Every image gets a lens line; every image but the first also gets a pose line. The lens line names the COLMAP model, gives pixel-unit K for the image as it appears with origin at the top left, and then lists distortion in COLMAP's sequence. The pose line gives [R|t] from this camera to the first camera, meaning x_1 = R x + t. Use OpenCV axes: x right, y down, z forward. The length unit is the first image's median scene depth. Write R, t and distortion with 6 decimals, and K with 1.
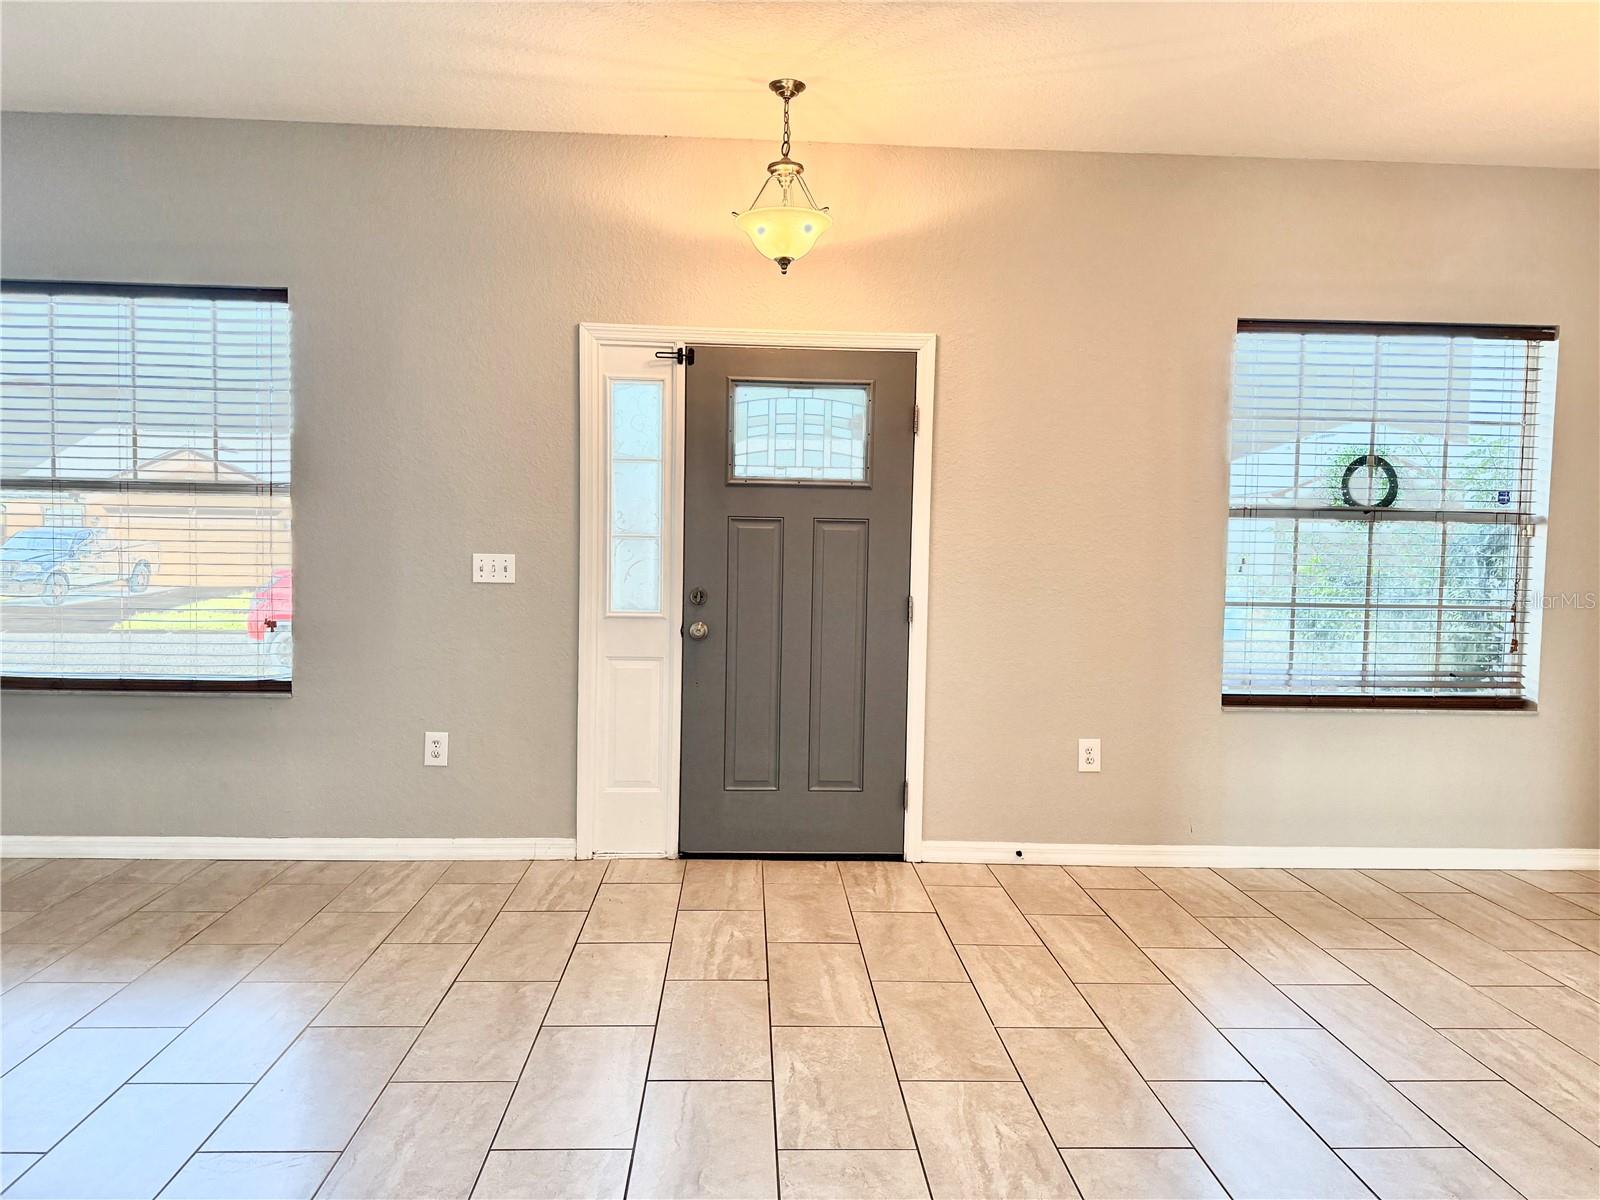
lens RADIAL K [[1124.7, 0, 807.7], [0, 1124.7, 610.2], [0, 0, 1]] dist [0.074009, -0.094854]
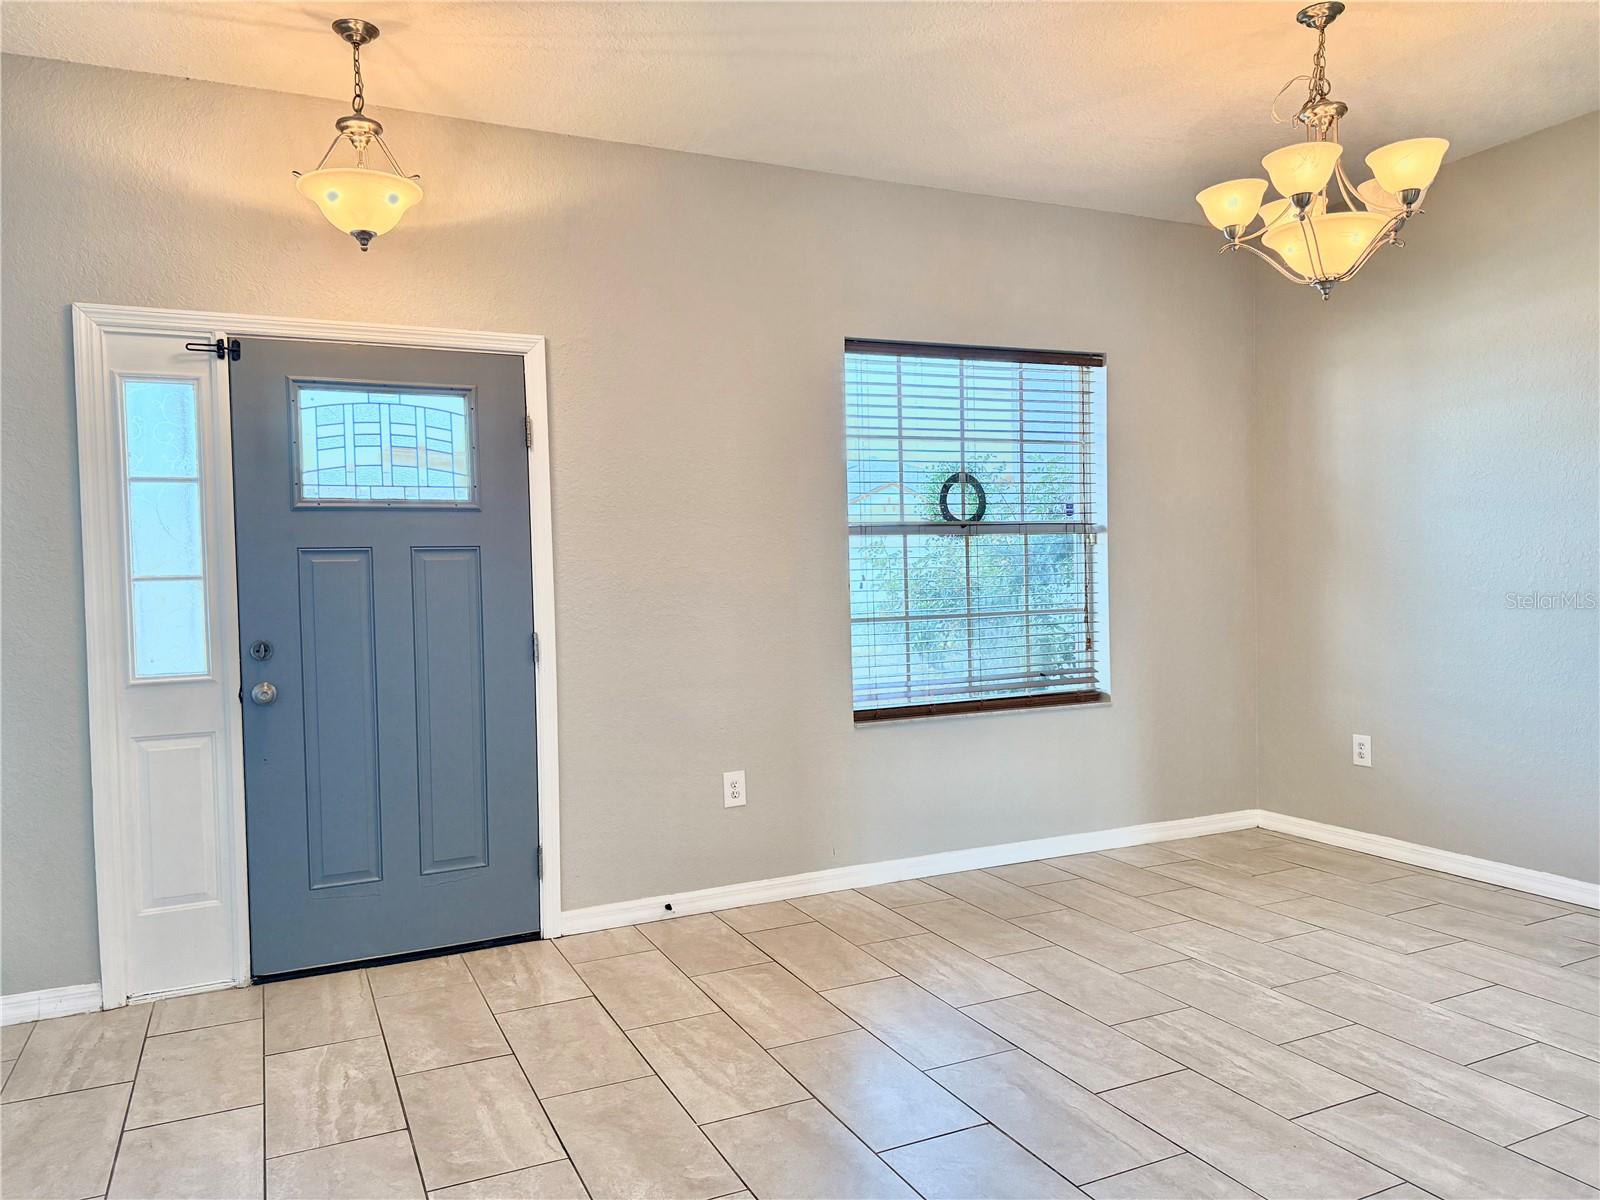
lens RADIAL K [[1124.7, 0, 805.9], [0, 1124.7, 602.8], [0, 0, 1]] dist [0.074009, -0.094854]
pose [[0.922403, -0.052229, 0.382680, -0.049200], [0.065384, 0.997630, -0.021441, -0.003024], [-0.380654, 0.044798, 0.923632, 0.110068]]
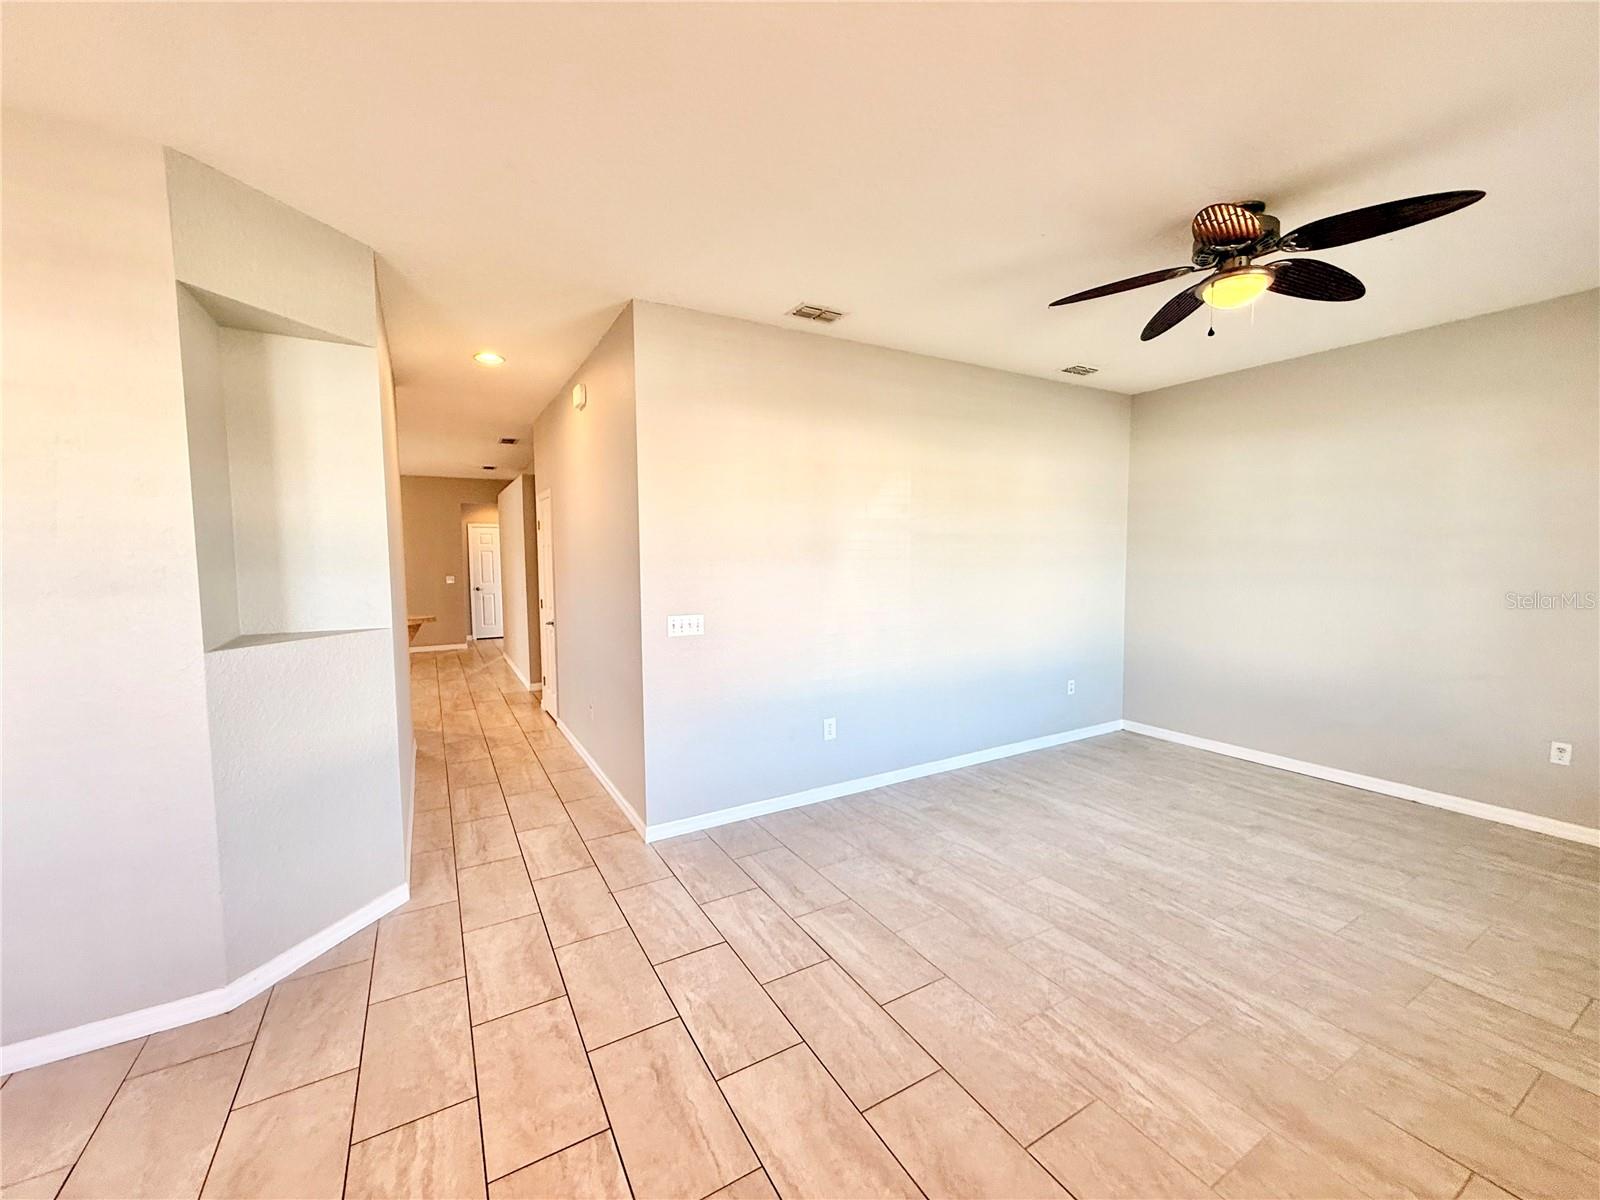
lens RADIAL K [[637.0, 0, 799.5], [0, 637.0, 605.2], [0, 0, 1]] dist [-0.000108, 0.001178]
pose [[-0.891408, 0.025393, -0.452490, 0.050684], [-0.035441, 0.991466, 0.125459, -0.109998], [0.451814, 0.127872, -0.882900, 0.907162]]
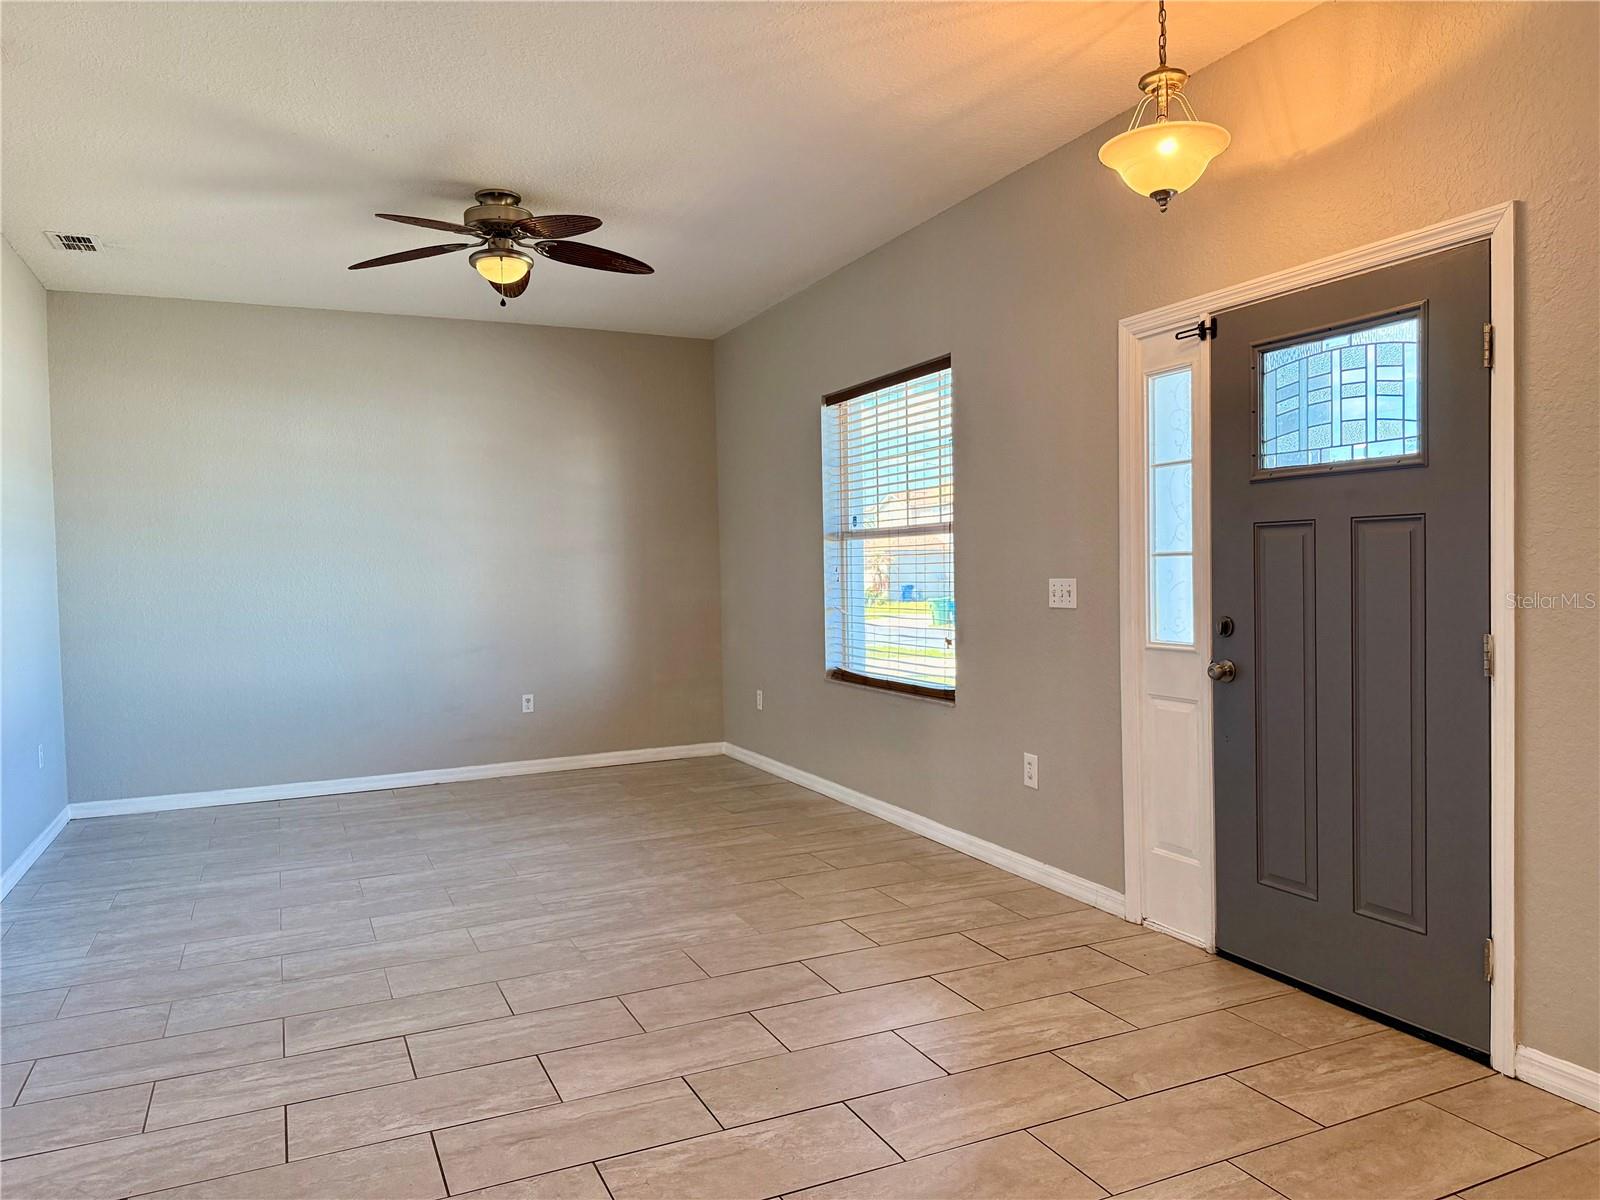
lens RADIAL K [[1124.7, 0, 788.2], [0, 1124.7, 608.8], [0, 0, 1]] dist [0.074009, -0.094854]
pose [[0.361136, 0.007895, -0.932480, 0.543314], [-0.028844, 0.999580, -0.002708, -0.014113], [0.932067, 0.027875, 0.361212, 0.429661]]
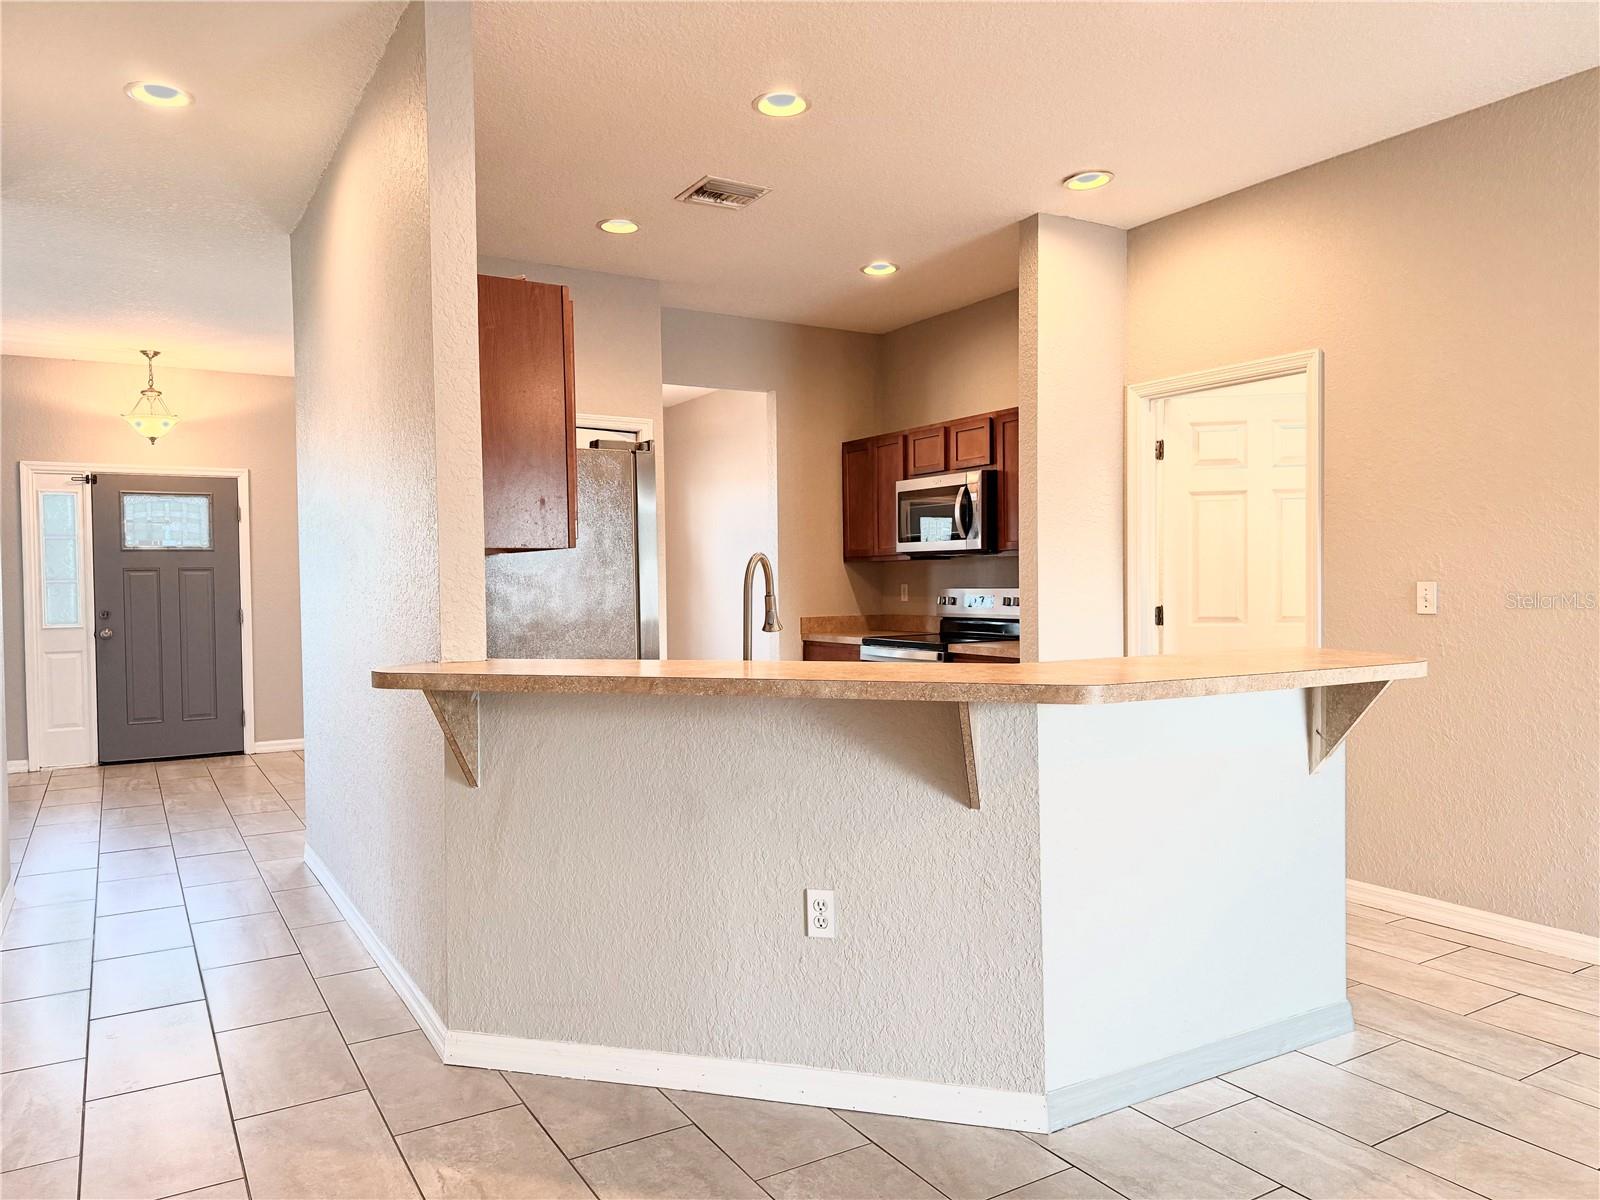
lens RADIAL K [[1124.7, 0, 796.6], [0, 1124.7, 601.2], [0, 0, 1]] dist [0.074009, -0.094854]
pose [[0.883187, -0.041788, 0.467156, 0.025677], [0.056834, 0.998219, -0.018155, 0.061498], [-0.465565, 0.042585, 0.883989, -1.092425]]
